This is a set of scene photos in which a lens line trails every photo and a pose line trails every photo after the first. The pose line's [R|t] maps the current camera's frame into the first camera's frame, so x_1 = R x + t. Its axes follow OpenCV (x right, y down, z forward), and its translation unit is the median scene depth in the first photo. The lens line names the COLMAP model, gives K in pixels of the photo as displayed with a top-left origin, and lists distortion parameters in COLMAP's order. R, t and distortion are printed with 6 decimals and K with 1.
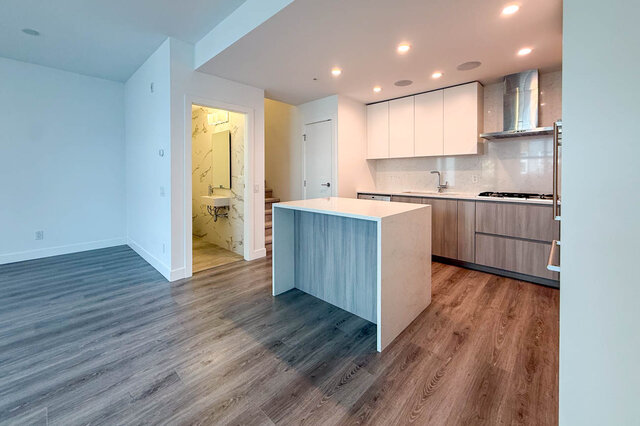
lens RADIAL K [[265.0, 0, 317.2], [0, 265.0, 177.3], [0, 0, 1]] dist [-0.000883, -0.000145]
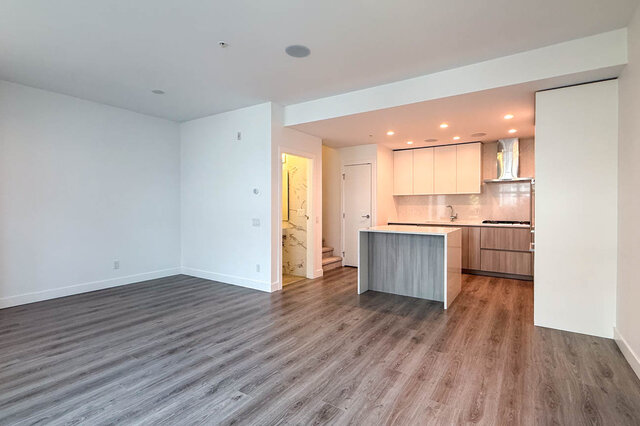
lens RADIAL K [[317.8, 0, 336.6], [0, 317.8, 210.8], [0, 0, 1]] dist [-0.000336, -0.000068]
pose [[0.979313, -0.002999, 0.202331, -0.566223], [0.002838, 0.999995, 0.001088, -0.001117], [-0.202333, -0.000491, 0.979317, -0.580691]]
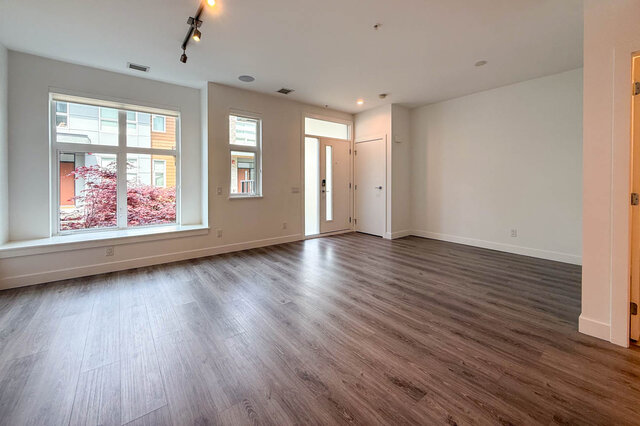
lens RADIAL K [[258.9, 0, 320.7], [0, 258.9, 185.4], [0, 0, 1]] dist [-0.000015, -0.000004]
pose [[-0.159221, 0.006531, -0.987221, 0.211840], [-0.013037, 0.999877, 0.008717, 0.019162], [0.987157, 0.014258, -0.159117, 0.441452]]
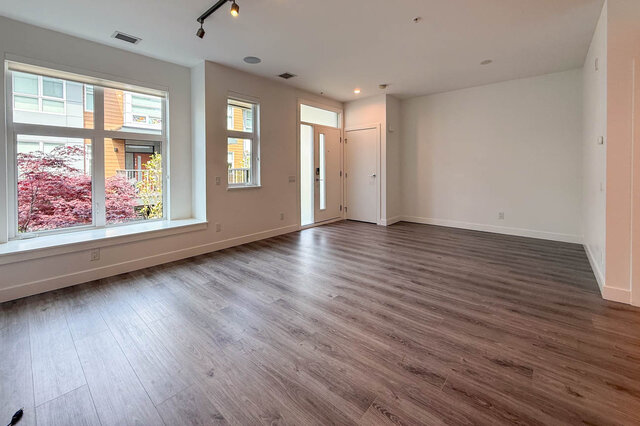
lens RADIAL K [[261.3, 0, 318.4], [0, 261.3, 172.1], [0, 0, 1]] dist [0.000377, -0.000025]
pose [[0.023359, 0.004004, -0.999719, 0.216187], [-0.007774, 0.999962, 0.003823, 0.015754], [0.999697, 0.007683, 0.023389, 0.115579]]
